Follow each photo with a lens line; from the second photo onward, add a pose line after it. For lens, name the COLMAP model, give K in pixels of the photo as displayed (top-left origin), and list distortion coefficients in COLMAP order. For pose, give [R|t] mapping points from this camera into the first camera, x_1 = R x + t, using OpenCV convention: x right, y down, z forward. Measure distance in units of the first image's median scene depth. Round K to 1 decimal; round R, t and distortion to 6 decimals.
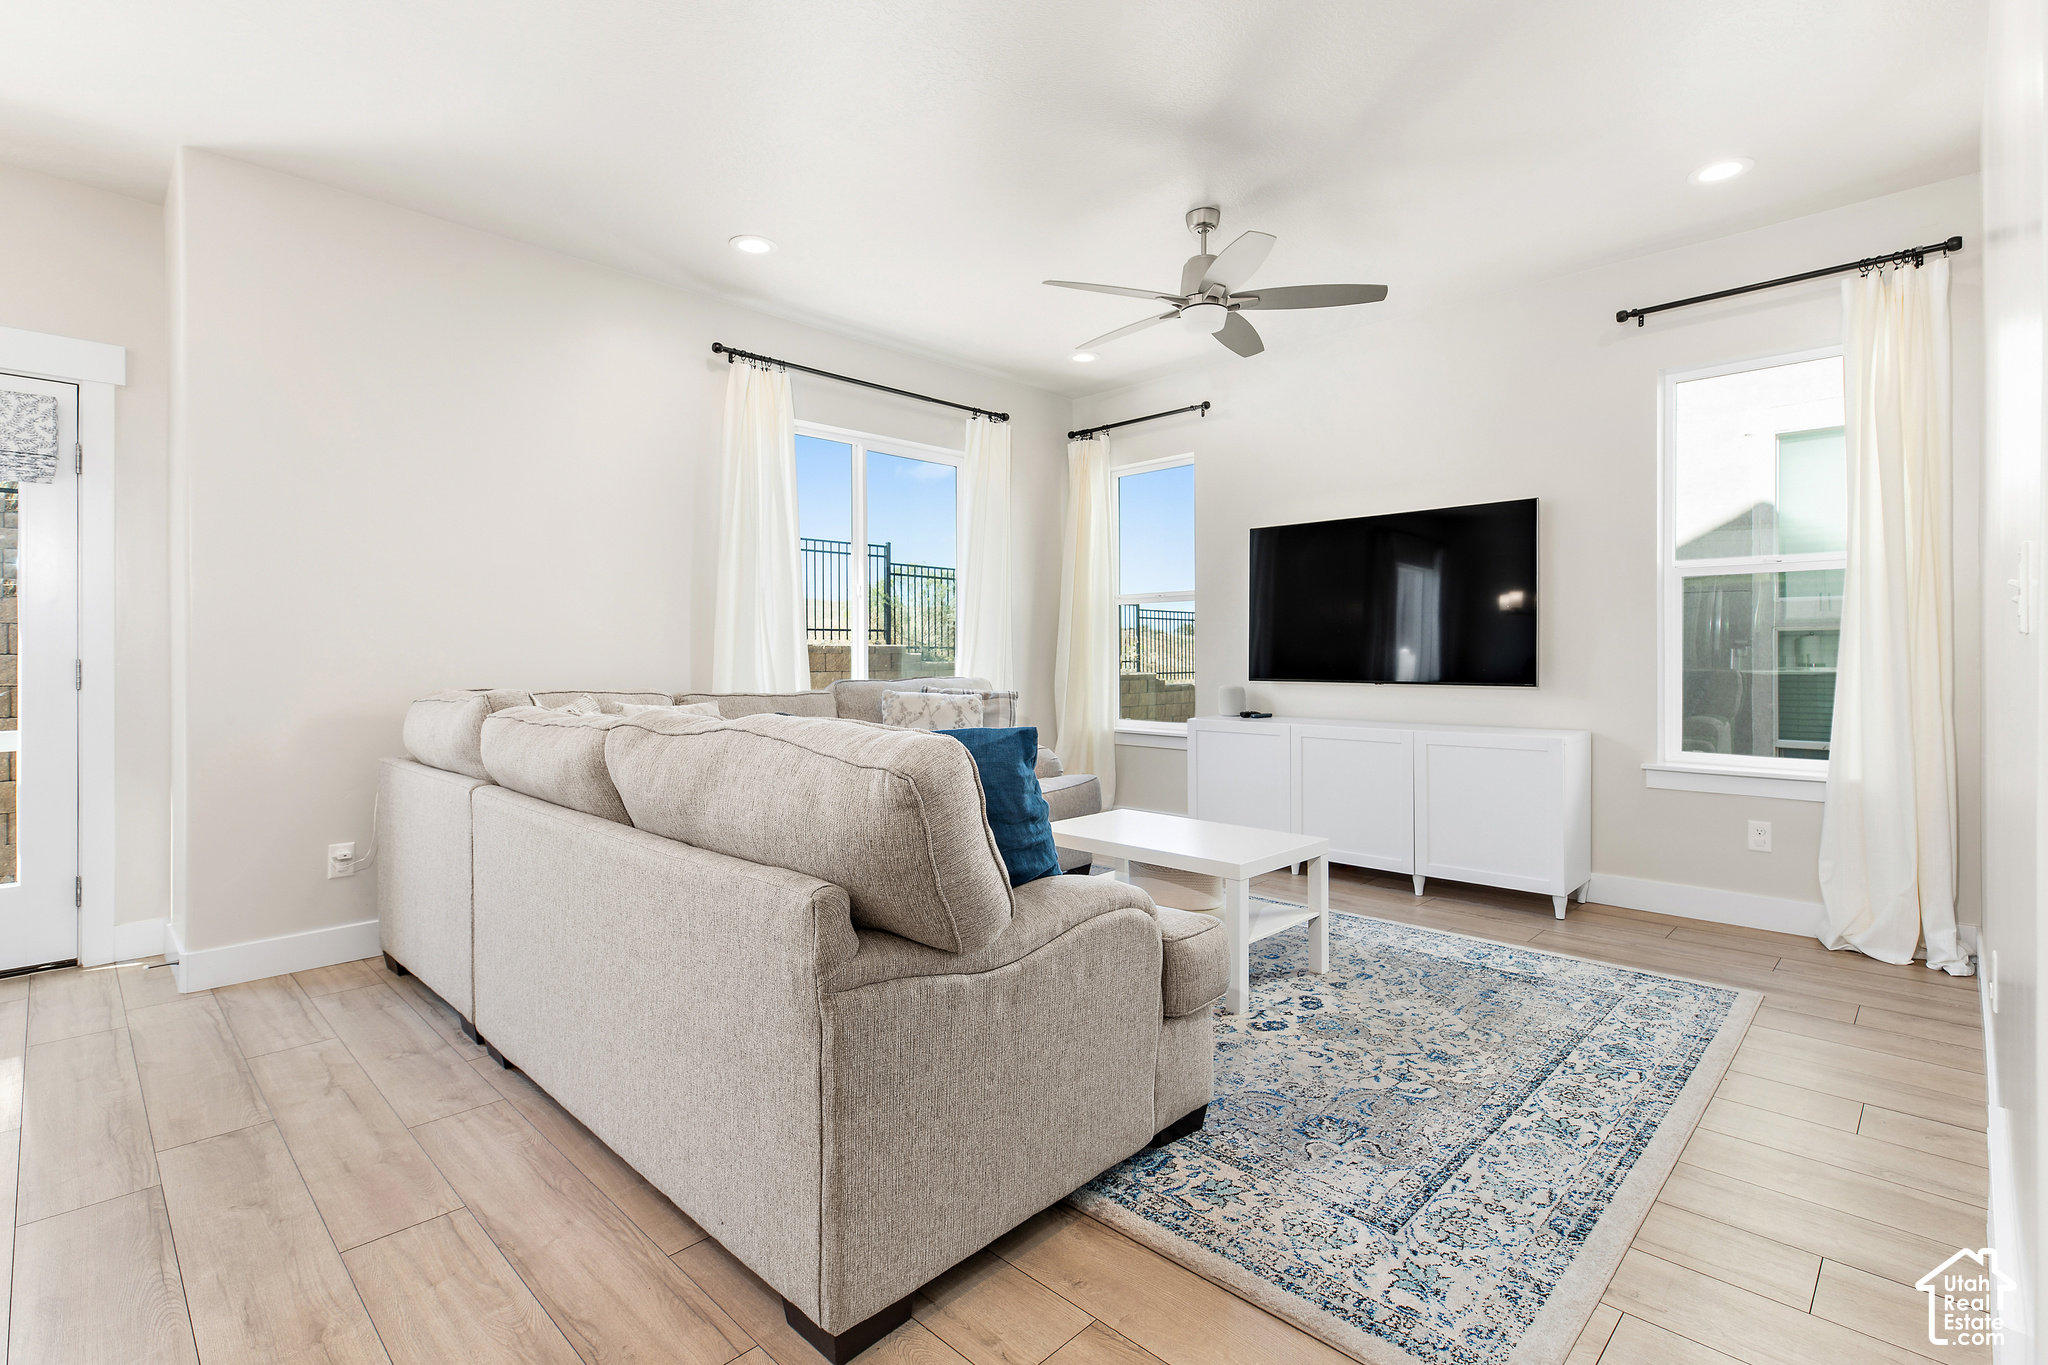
lens RADIAL K [[957.3, 0, 1057.8], [0, 957.3, 655.6], [0, 0, 1]] dist [0.000981, -0.000203]
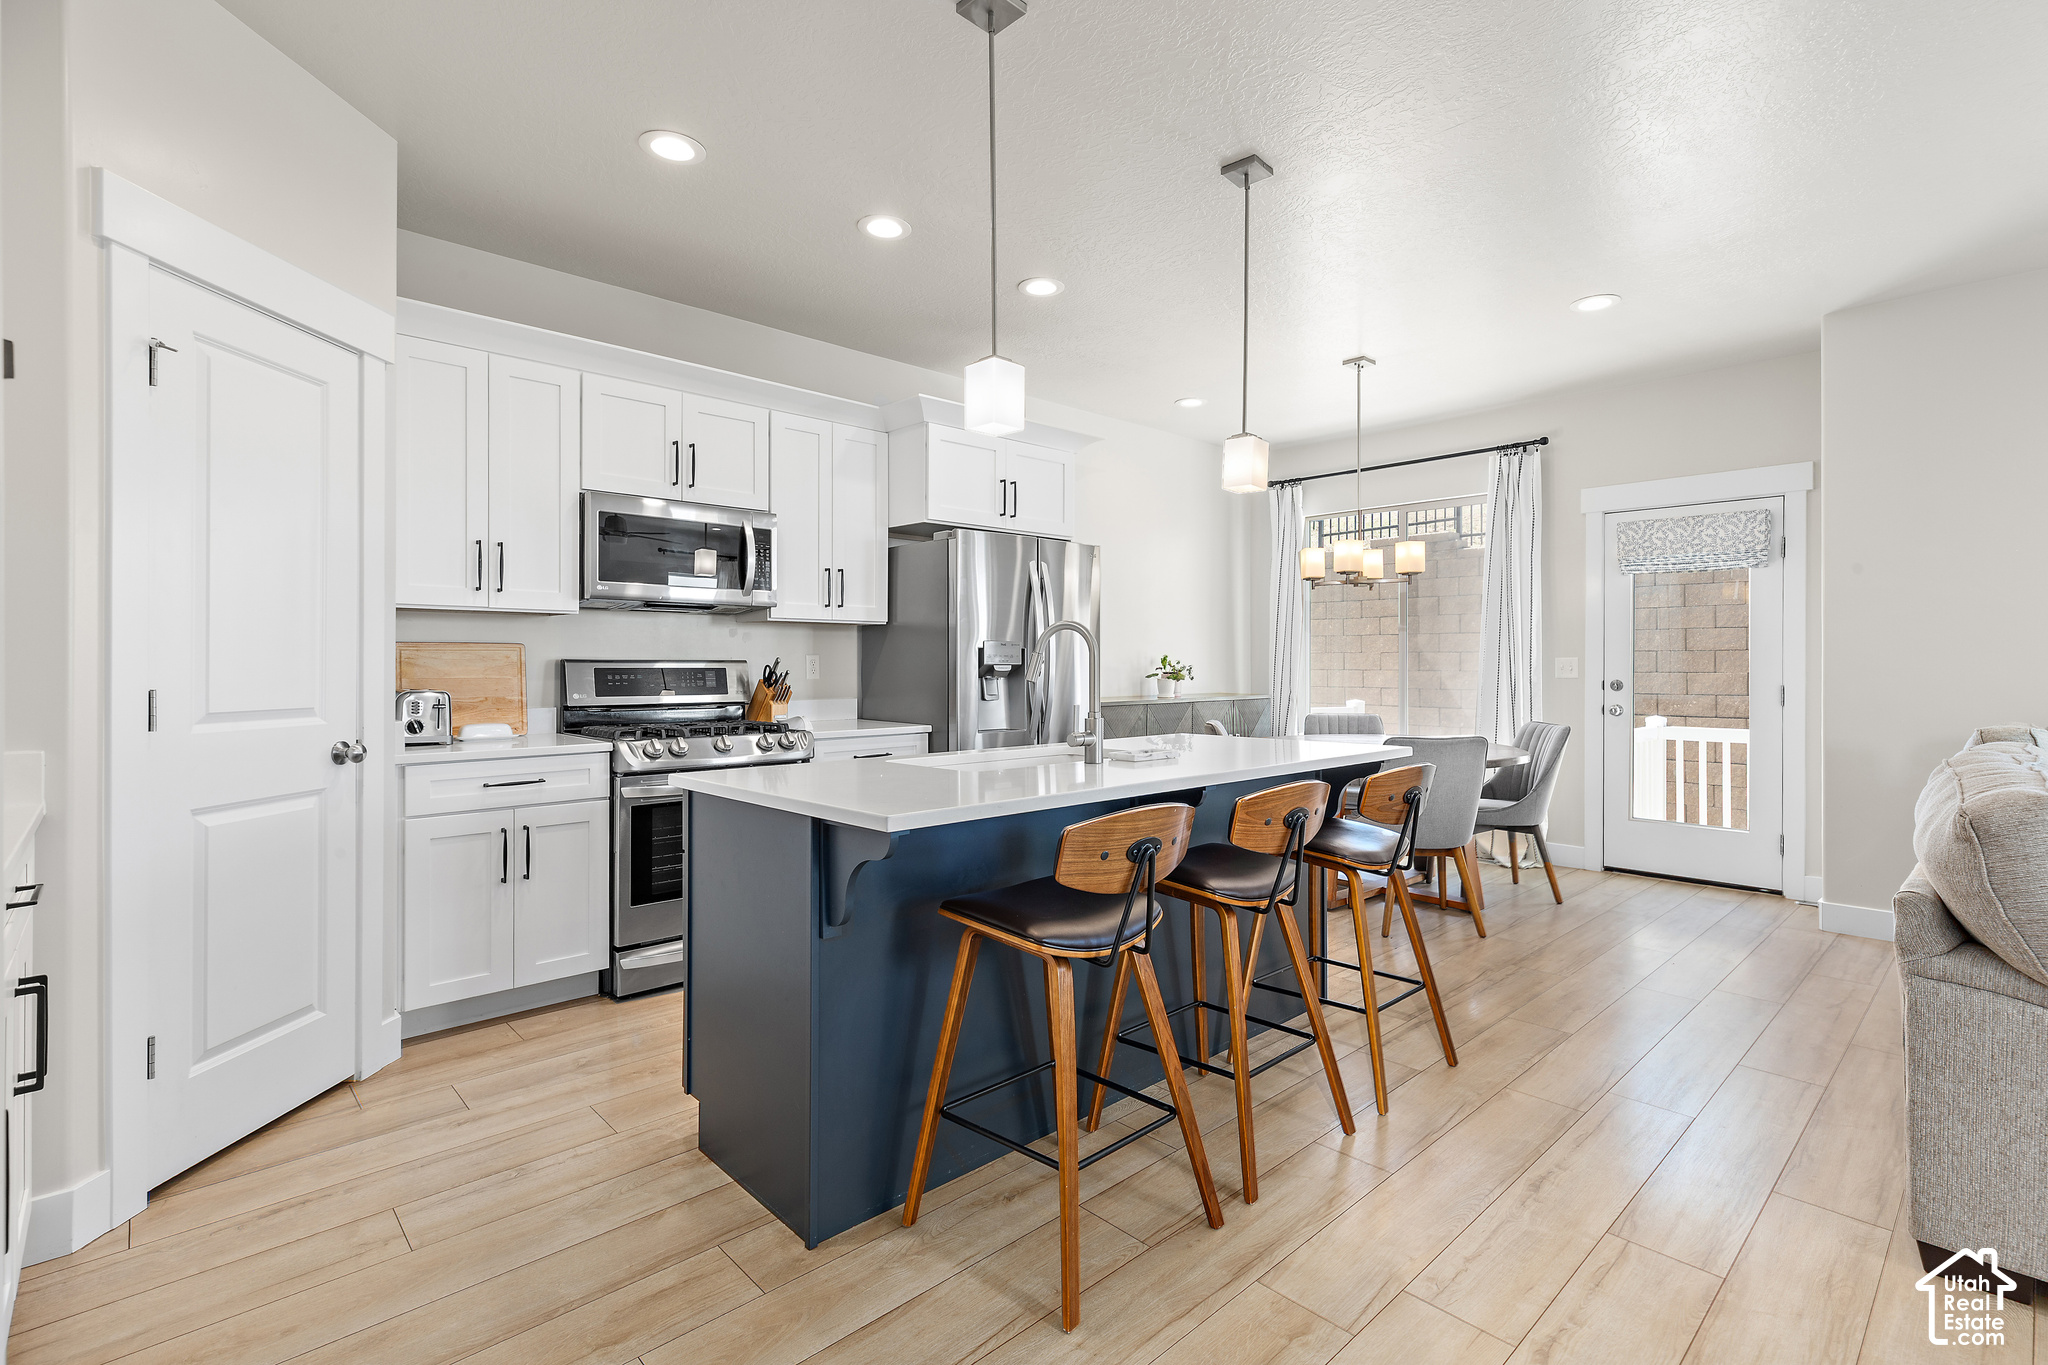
lens RADIAL K [[957.3, 0, 1057.8], [0, 957.3, 655.6], [0, 0, 1]] dist [0.000981, -0.000203]
pose [[-0.041230, -0.007728, -0.999120, 0.497857], [-0.002077, 0.999969, -0.007649, -0.028816], [0.999148, 0.001760, -0.041244, -0.041988]]
